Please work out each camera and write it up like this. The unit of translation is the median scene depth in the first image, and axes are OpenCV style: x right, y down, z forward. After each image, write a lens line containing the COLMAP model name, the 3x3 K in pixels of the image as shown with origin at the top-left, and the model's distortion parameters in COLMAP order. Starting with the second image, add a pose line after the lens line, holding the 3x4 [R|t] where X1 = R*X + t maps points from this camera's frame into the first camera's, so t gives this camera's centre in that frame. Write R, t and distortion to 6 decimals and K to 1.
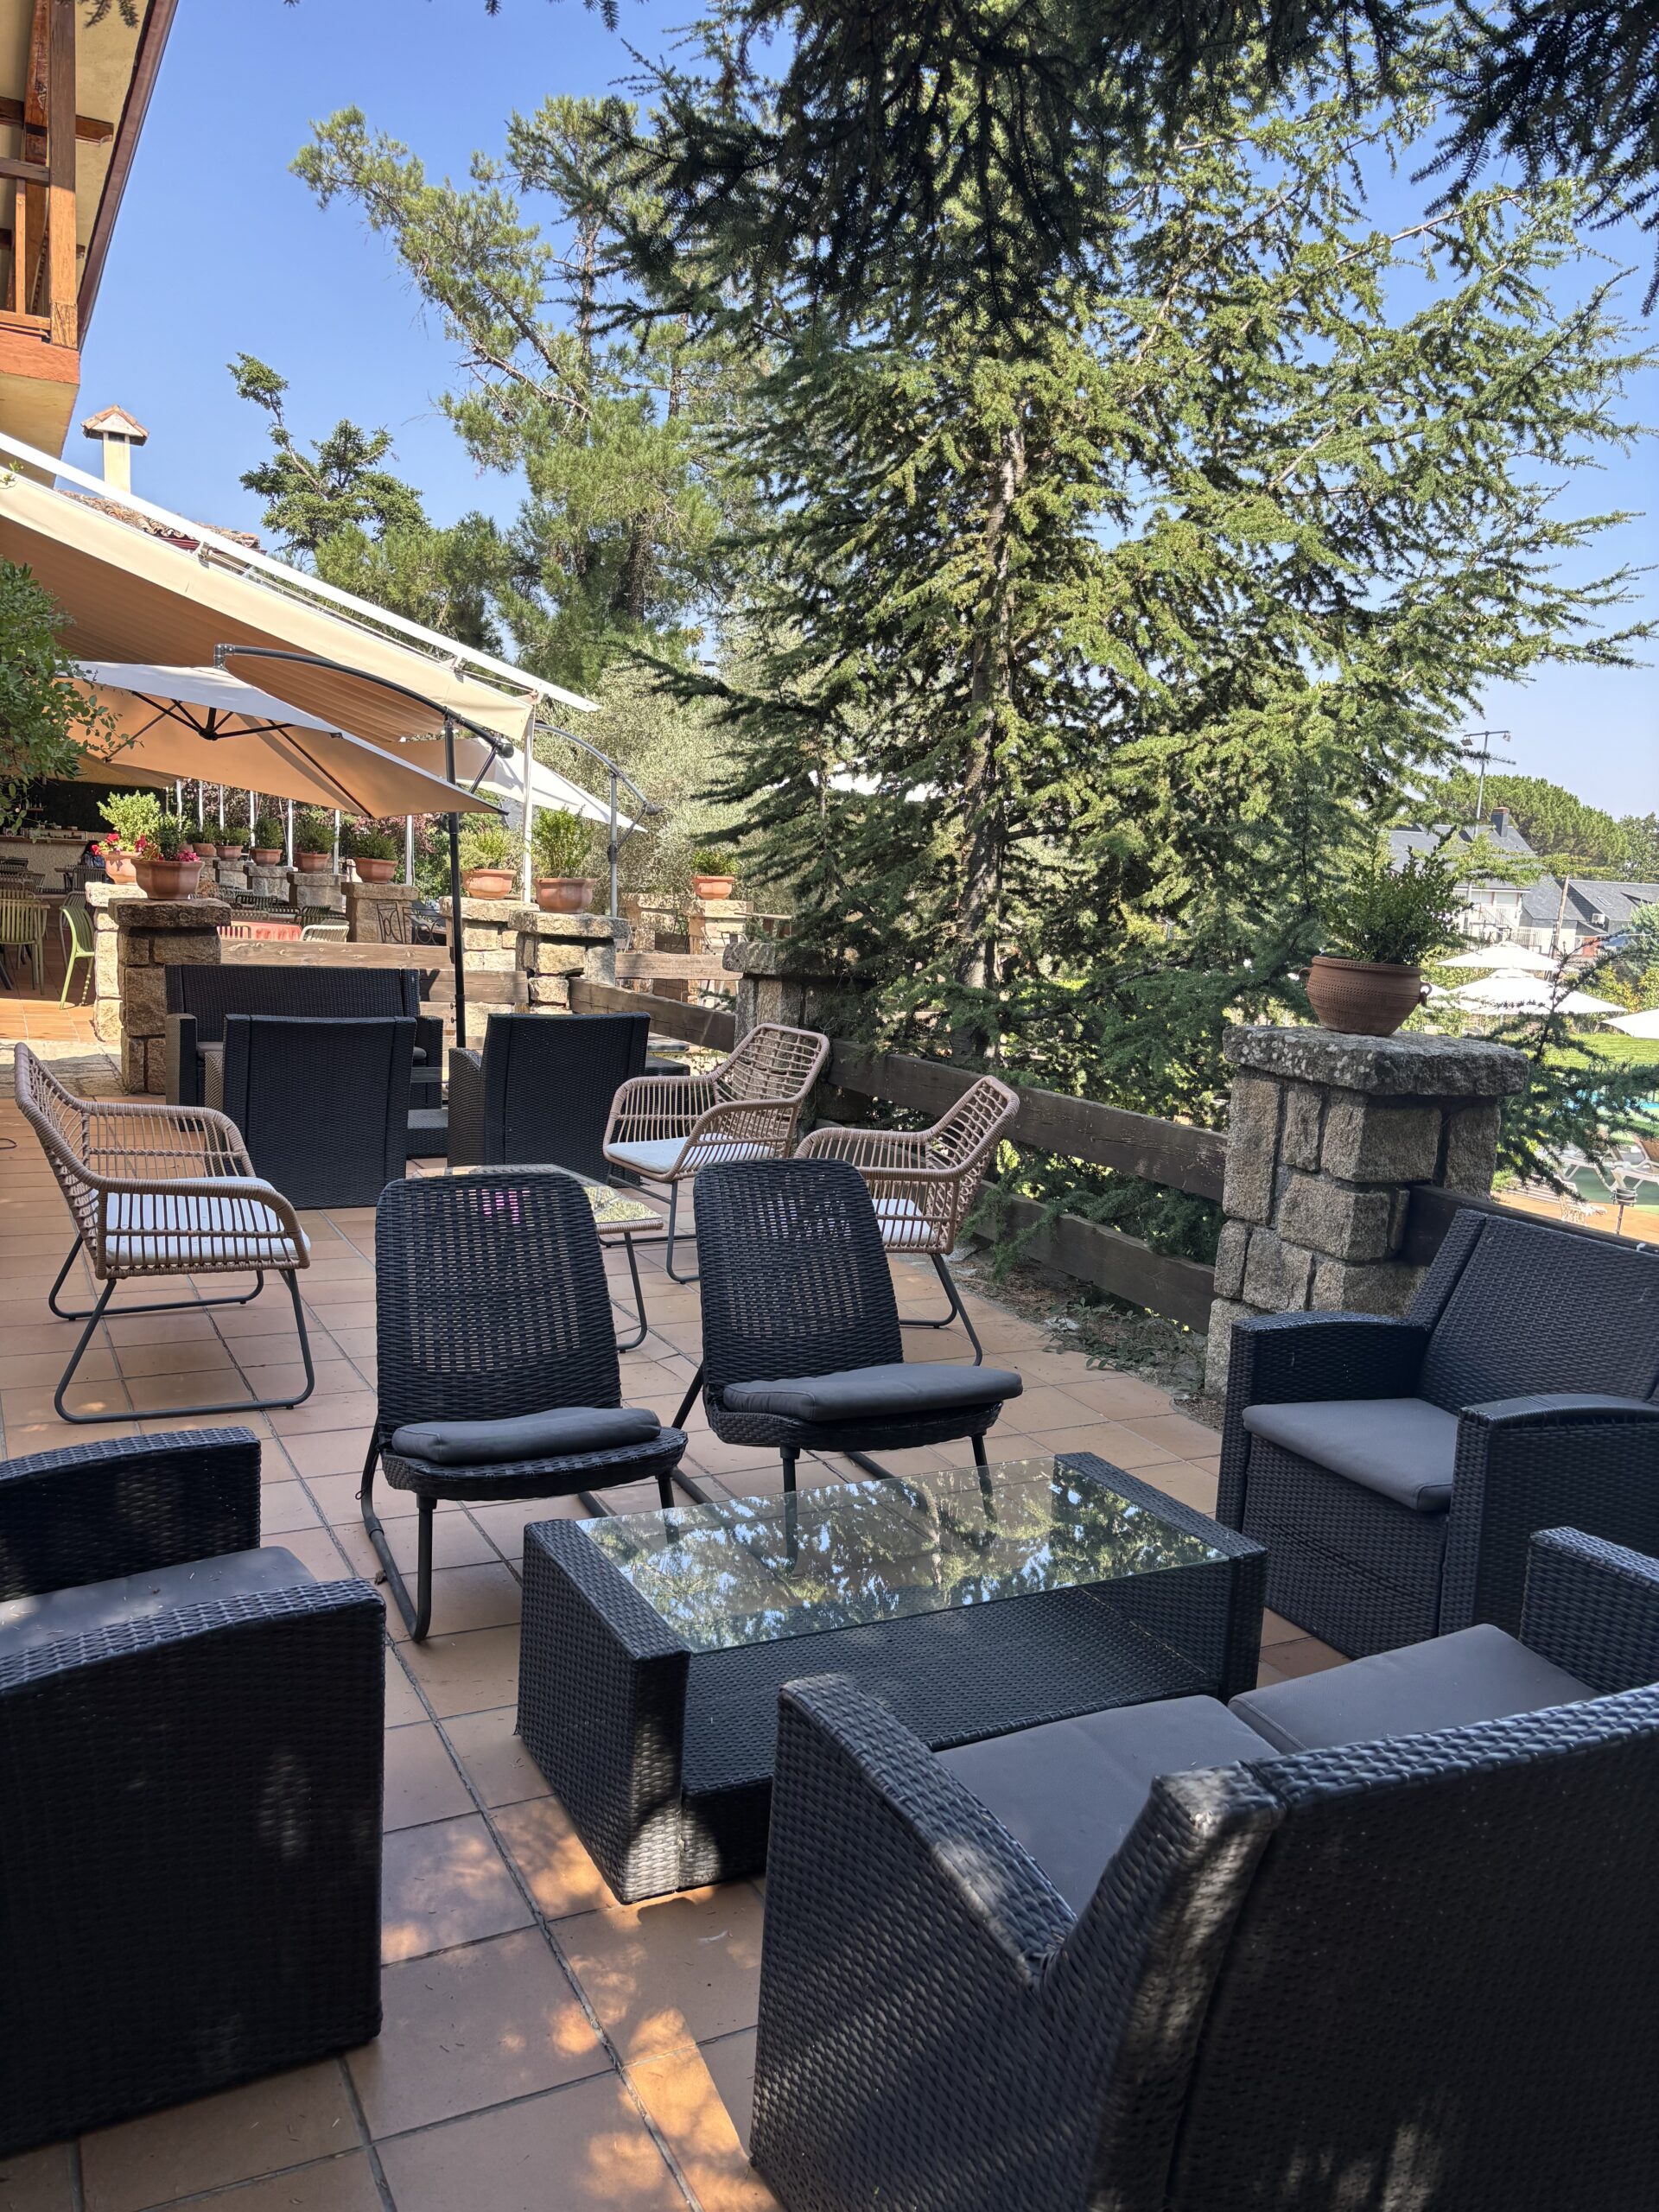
lens RADIAL K [[1661.0, 0, 822.4], [0, 1661.0, 1108.5], [0, 0, 1]] dist [-0.008966, -0.005629]
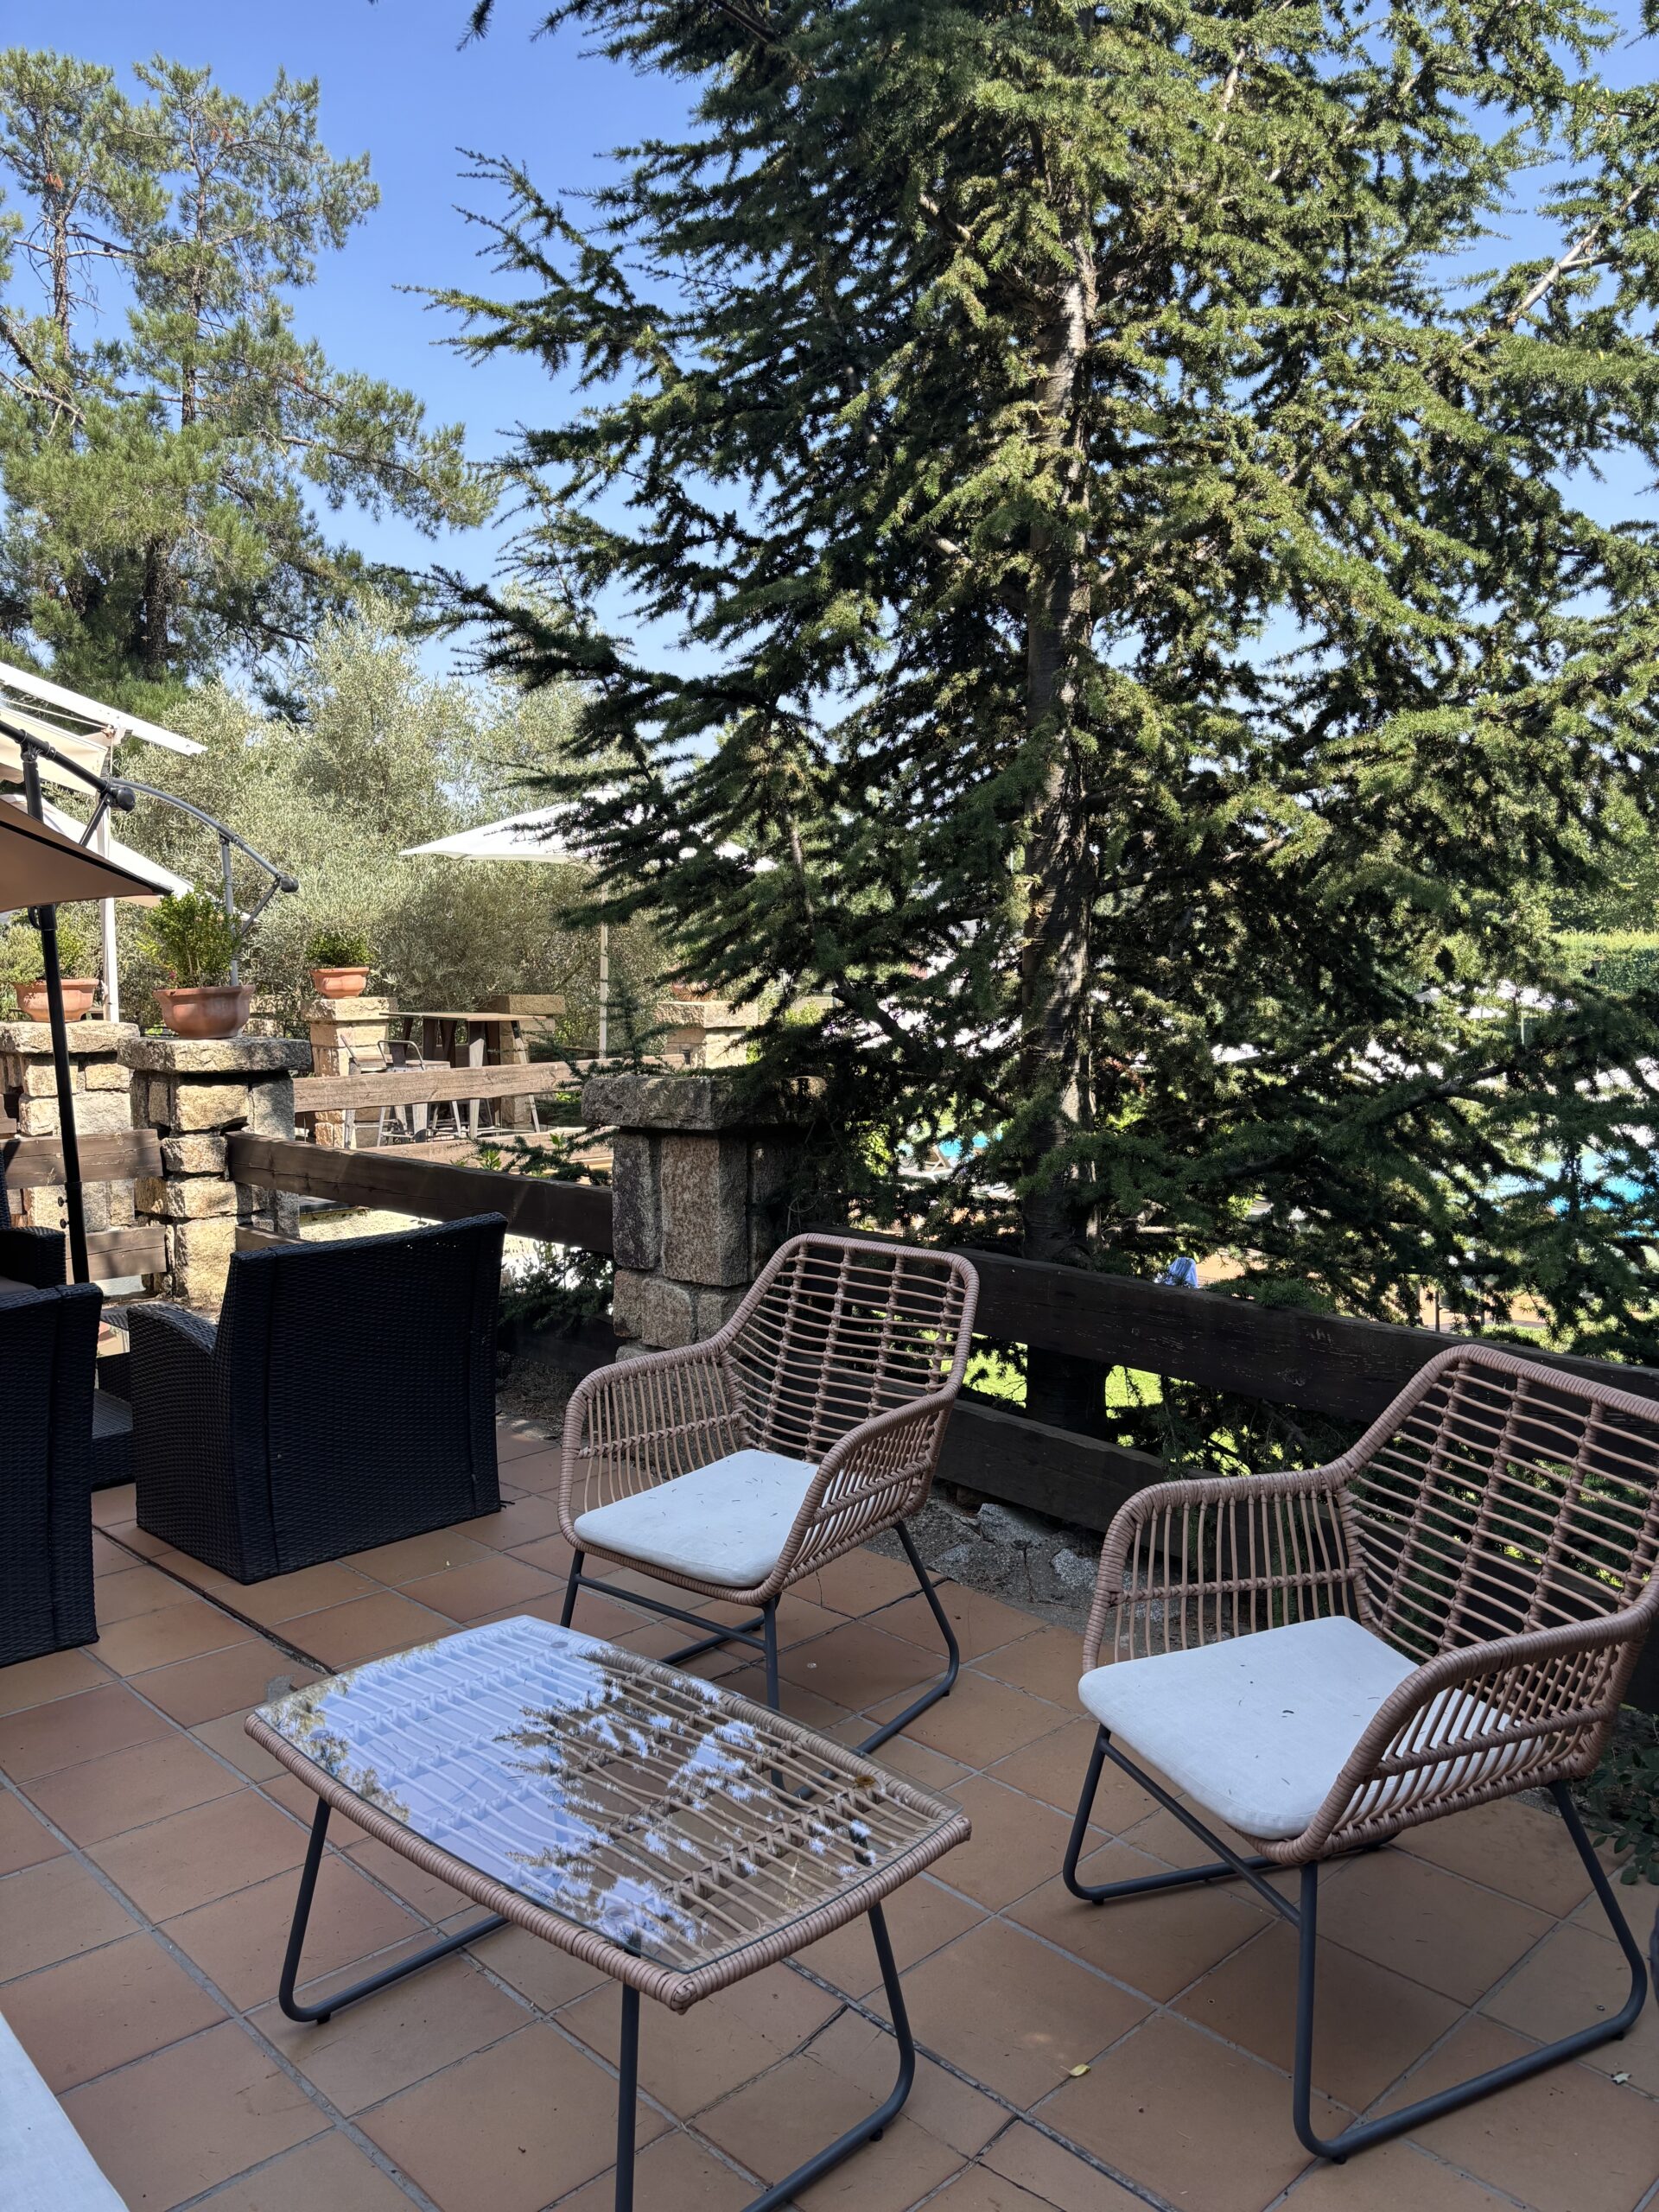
lens RADIAL K [[1661.0, 0, 844.5], [0, 1661.0, 1100.9], [0, 0, 1]] dist [-0.008966, -0.005629]
pose [[0.952246, -0.081915, 0.294138, -0.110118], [0.094774, 0.995055, -0.029708, -0.047581], [-0.290250, 0.056166, 0.955301, 0.279946]]
